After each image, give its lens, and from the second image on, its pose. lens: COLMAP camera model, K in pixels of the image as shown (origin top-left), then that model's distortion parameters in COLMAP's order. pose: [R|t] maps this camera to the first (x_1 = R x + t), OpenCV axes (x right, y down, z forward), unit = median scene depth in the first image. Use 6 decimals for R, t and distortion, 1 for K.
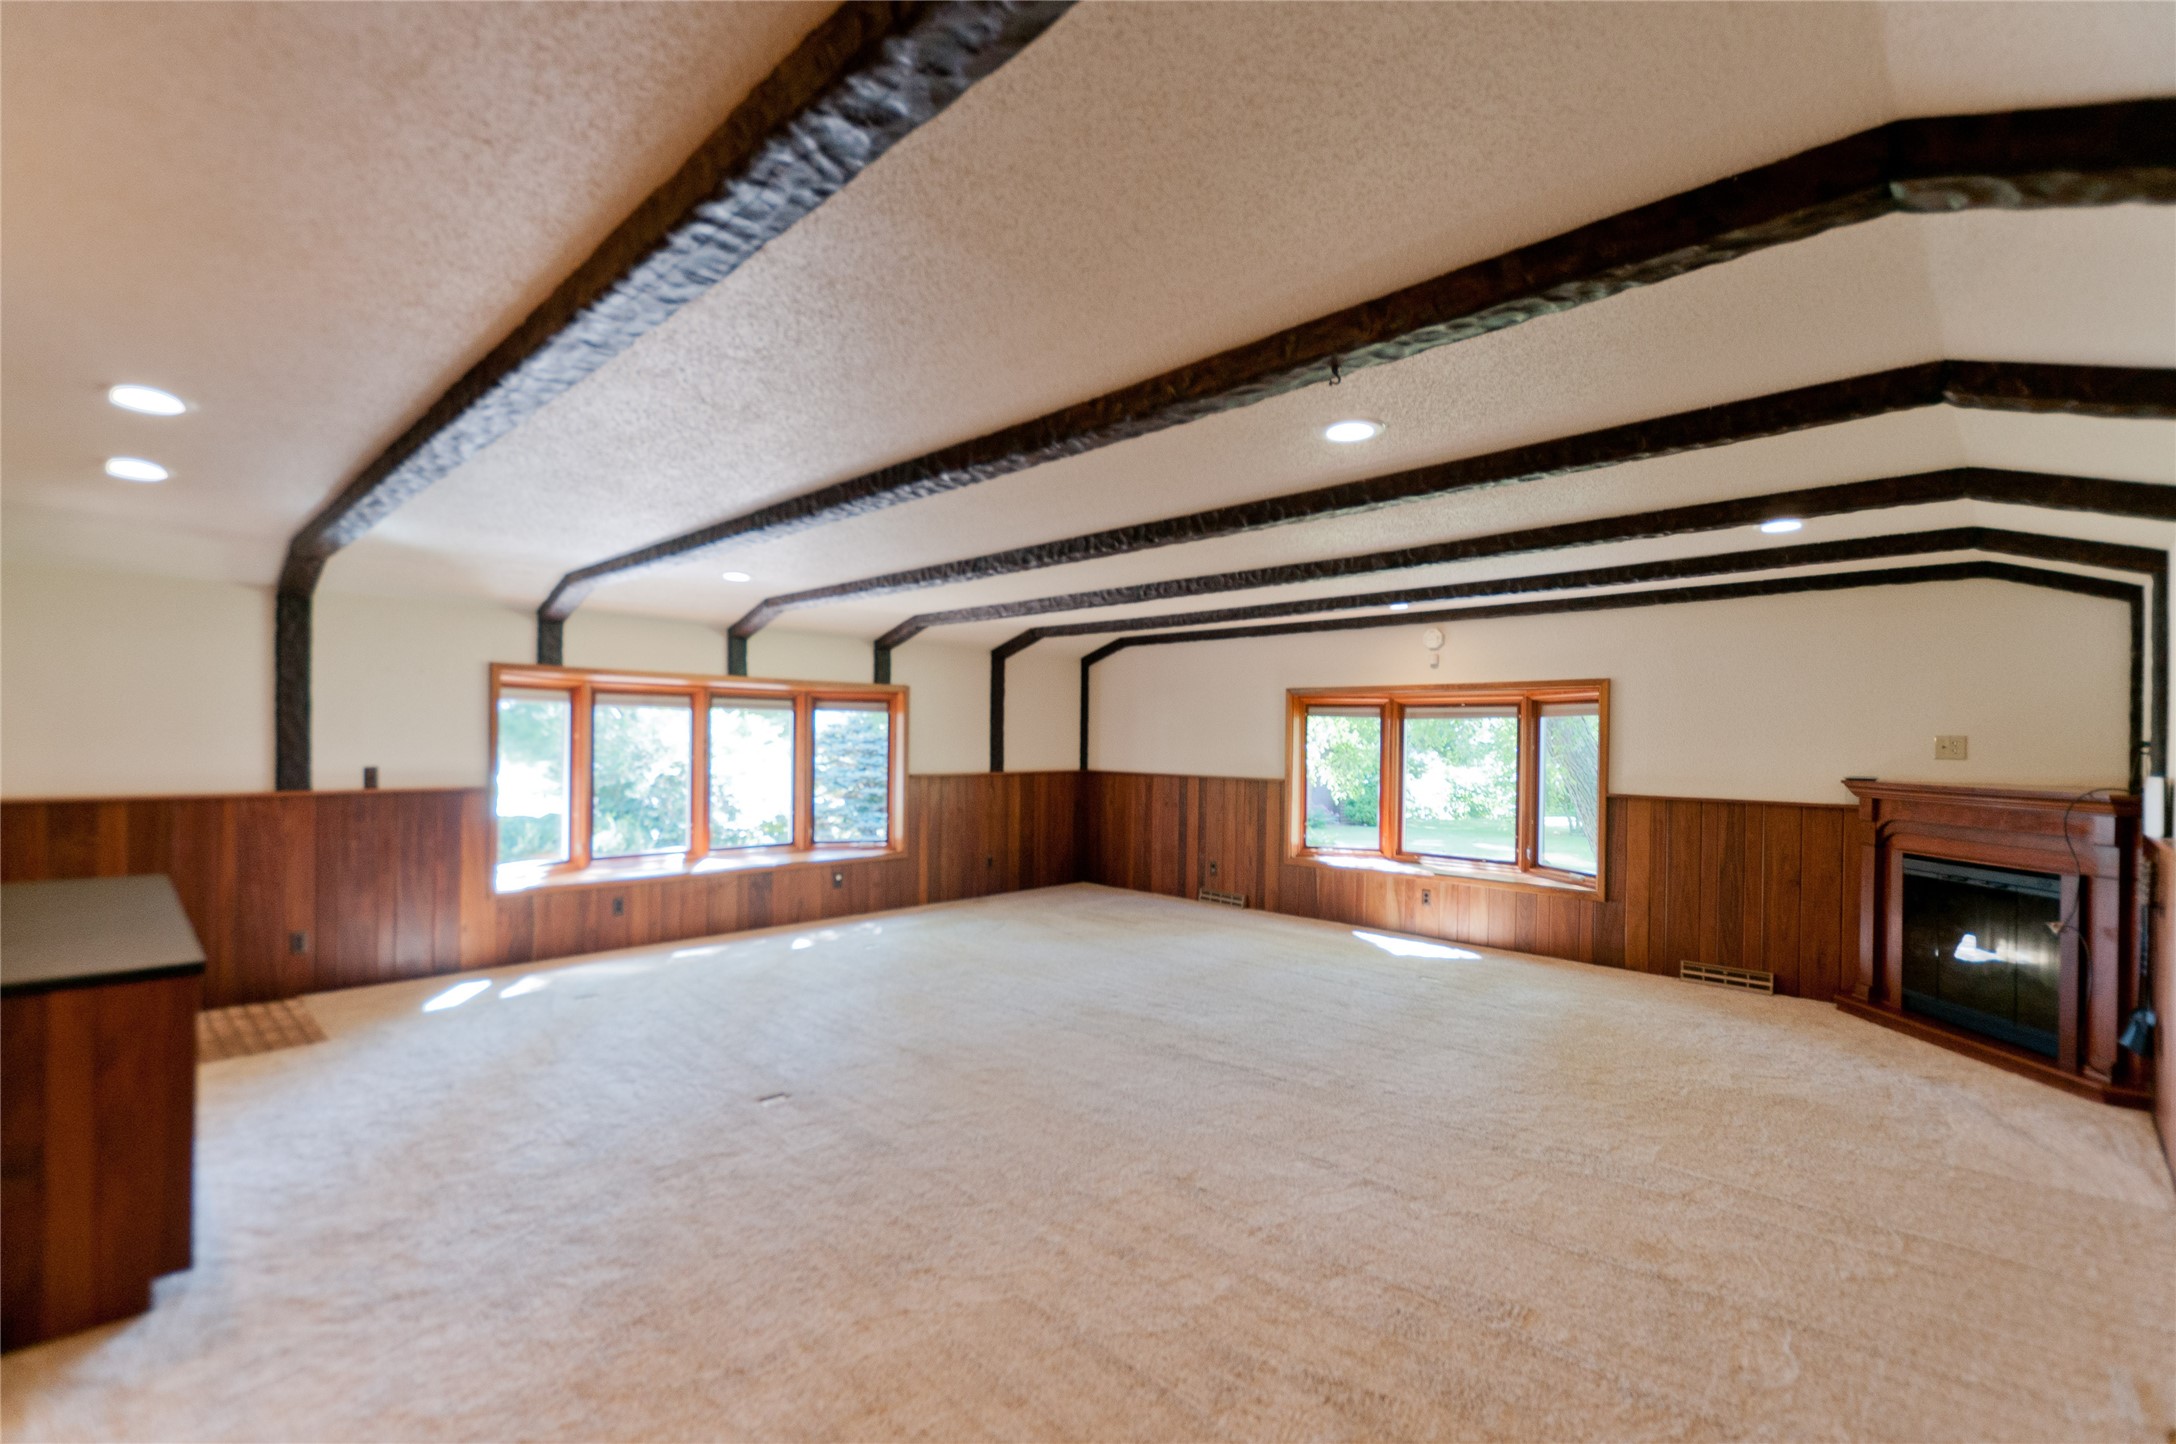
lens RADIAL K [[961.1, 0, 1093.9], [0, 961.1, 728.9], [0, 0, 1]] dist [0.008199, -0.003994]
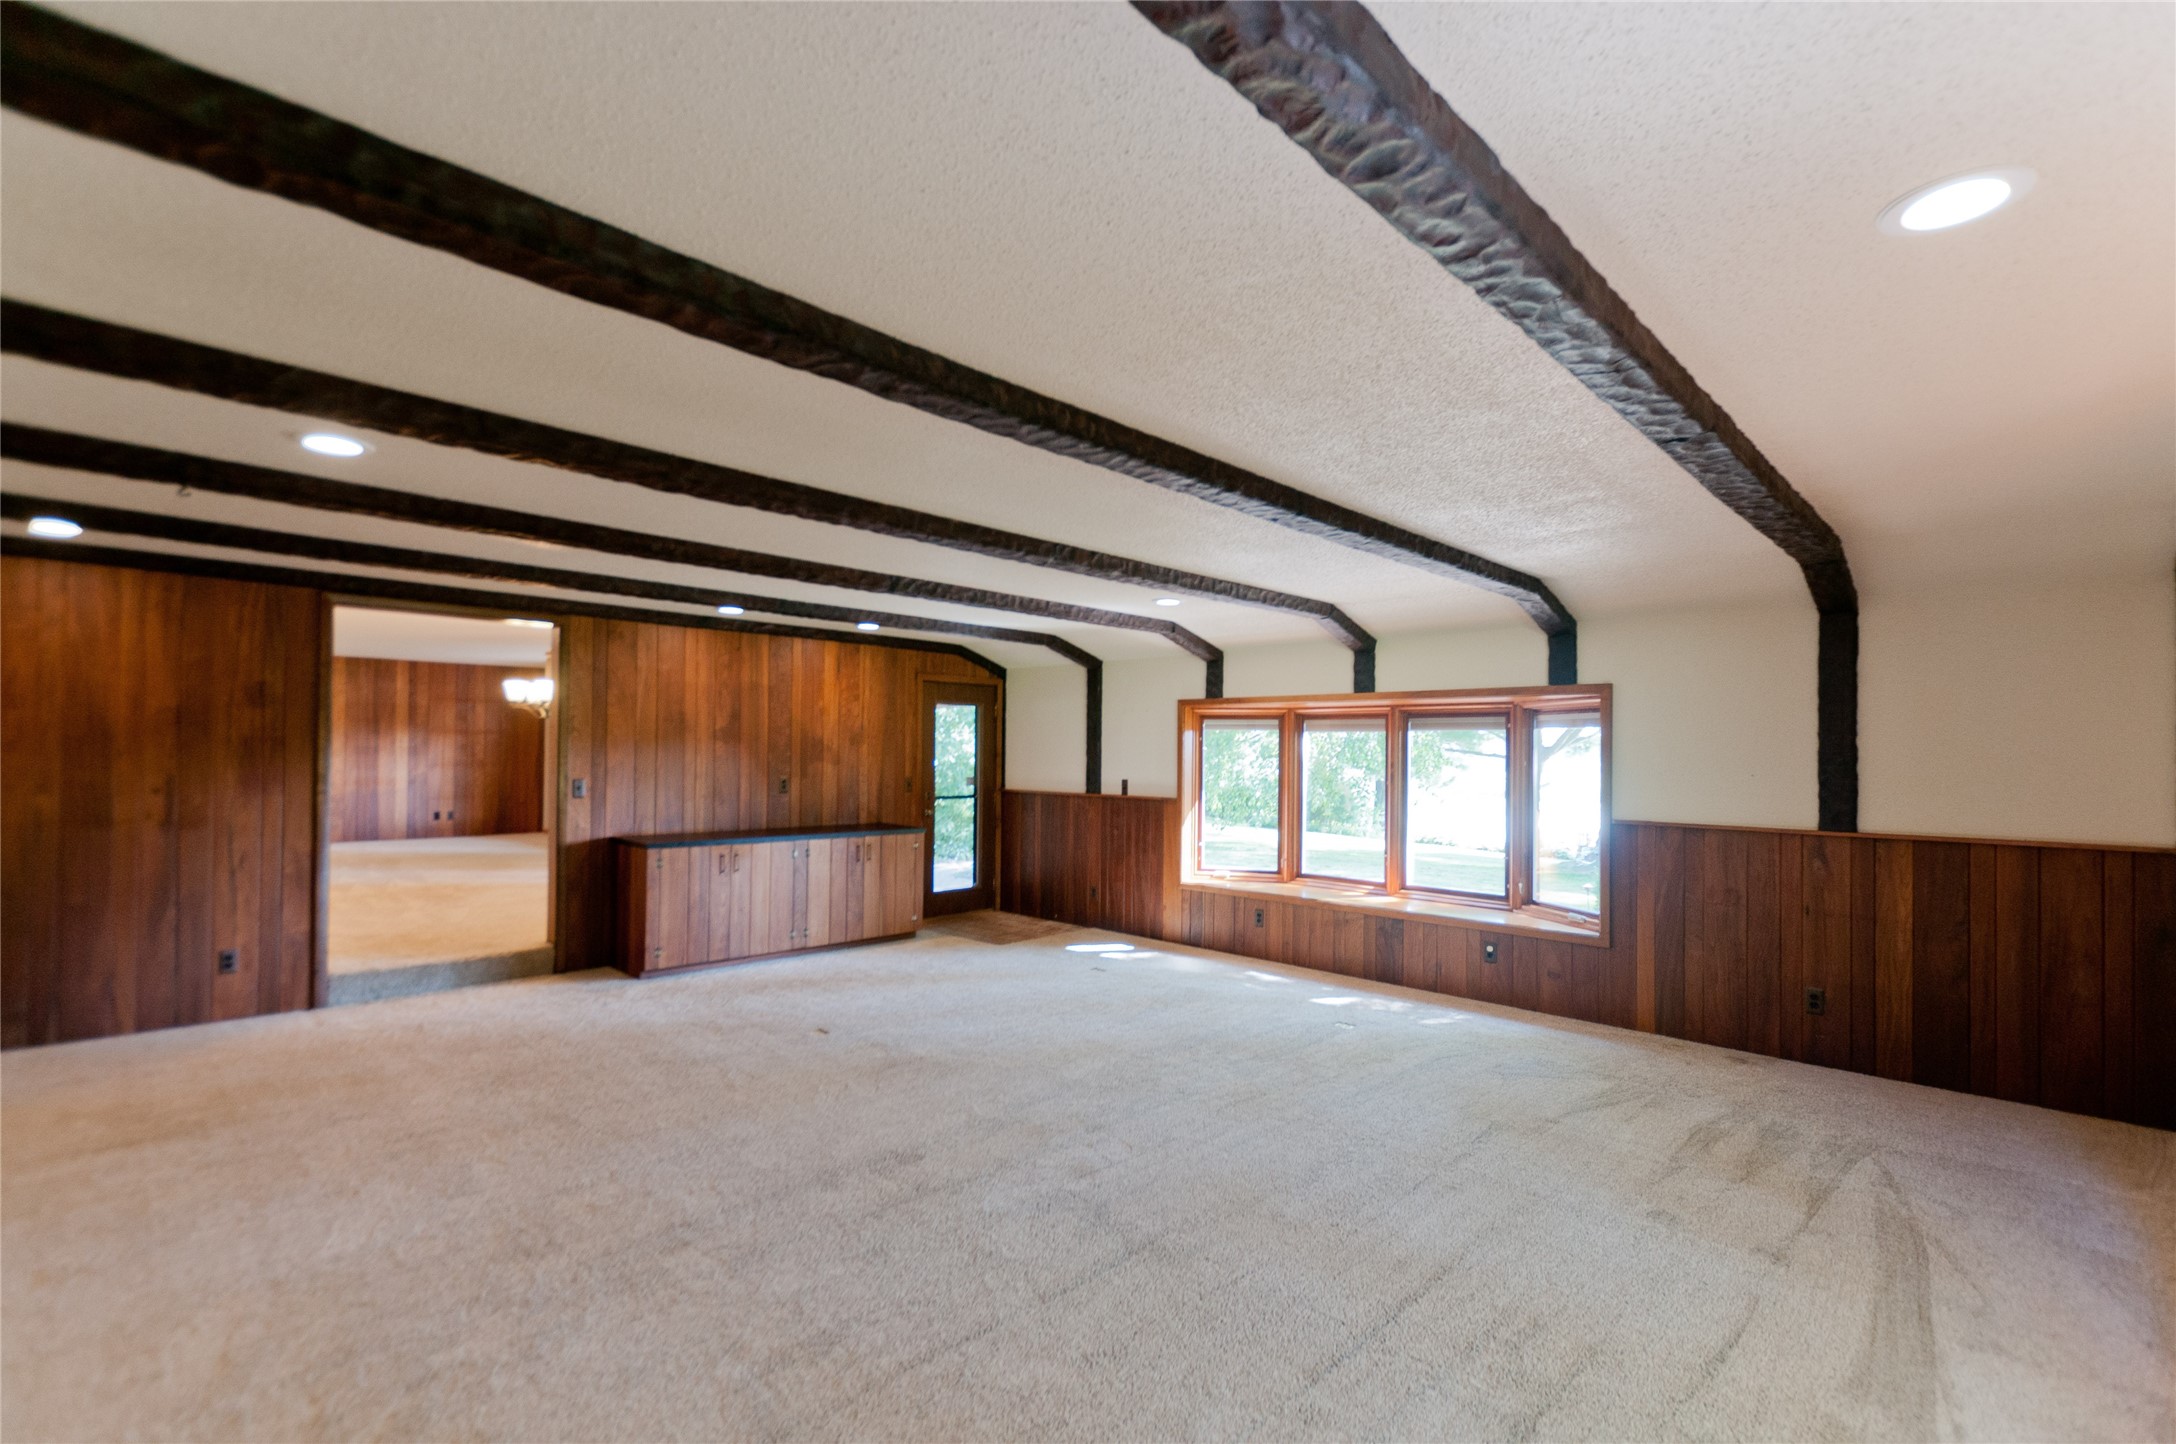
lens RADIAL K [[961.1, 0, 1094.4], [0, 961.1, 738.3], [0, 0, 1]] dist [0.008199, -0.003994]
pose [[-0.005355, -0.023247, -0.999715, 0.575999], [-0.001122, 0.999729, -0.023241, 0.009865], [0.999985, 0.000997, -0.005380, 0.817948]]
